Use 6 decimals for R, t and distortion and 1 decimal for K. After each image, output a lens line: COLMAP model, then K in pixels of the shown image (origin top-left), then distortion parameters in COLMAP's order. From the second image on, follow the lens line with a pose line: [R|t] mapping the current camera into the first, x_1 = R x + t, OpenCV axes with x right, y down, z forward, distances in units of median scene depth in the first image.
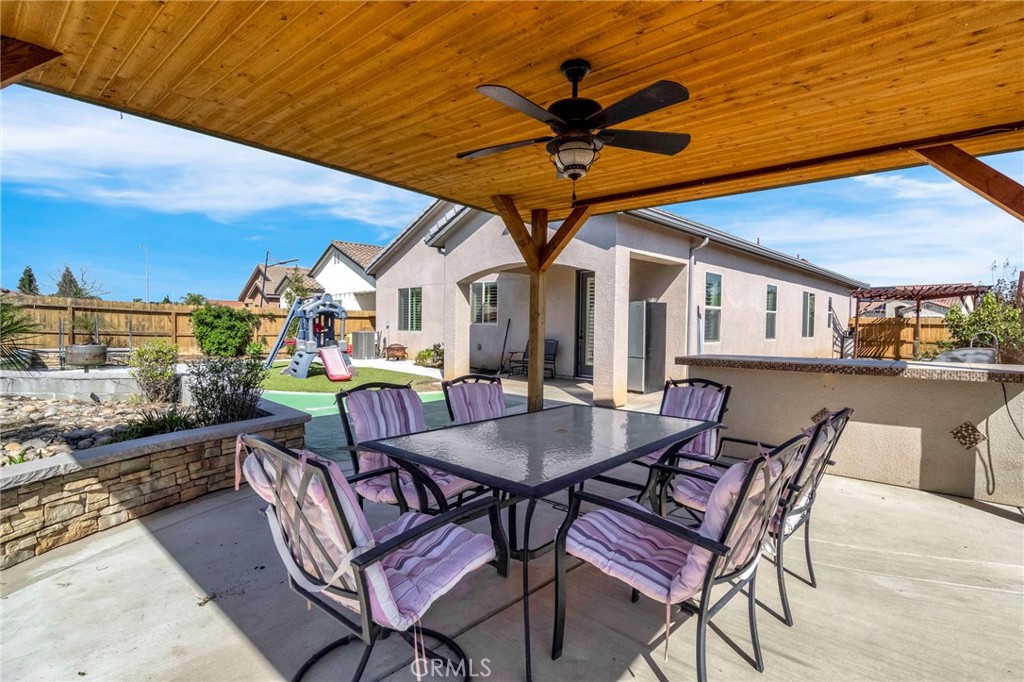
lens RADIAL K [[484.2, 0, 513.5], [0, 484.2, 337.8], [0, 0, 1]] dist [-0.002032, -0.000458]
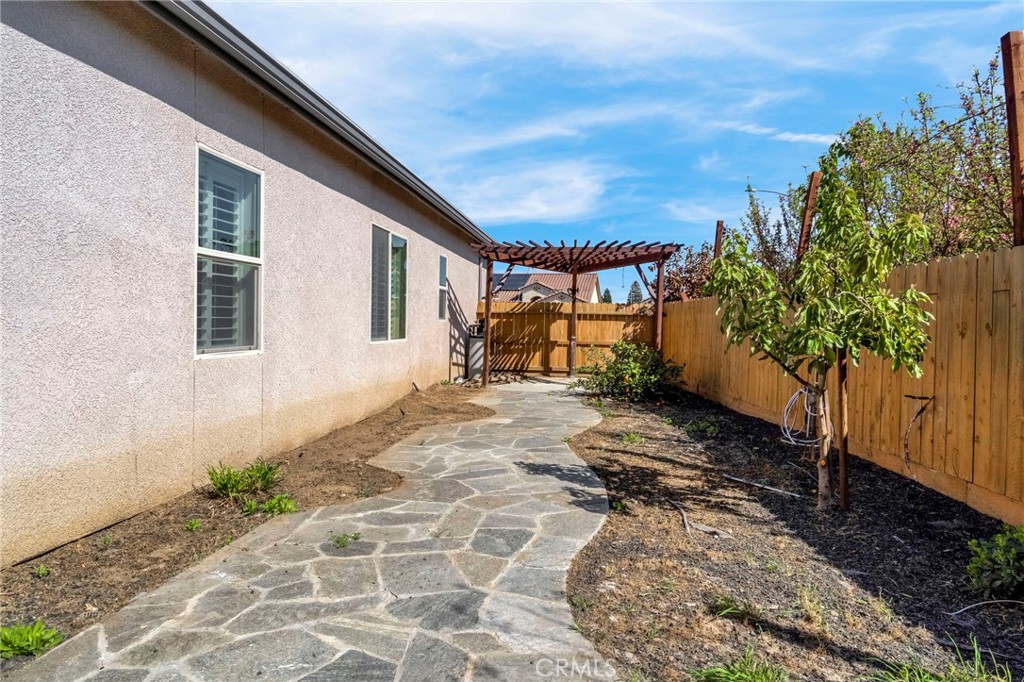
lens RADIAL K [[456.7, 0, 509.0], [0, 456.7, 344.0], [0, 0, 1]] dist [-0.002809, -0.000193]
pose [[0.799650, -0.021512, 0.600081, 0.421452], [0.011577, 0.999725, 0.020412, -0.003583], [-0.600355, -0.009375, 0.799679, 0.578262]]
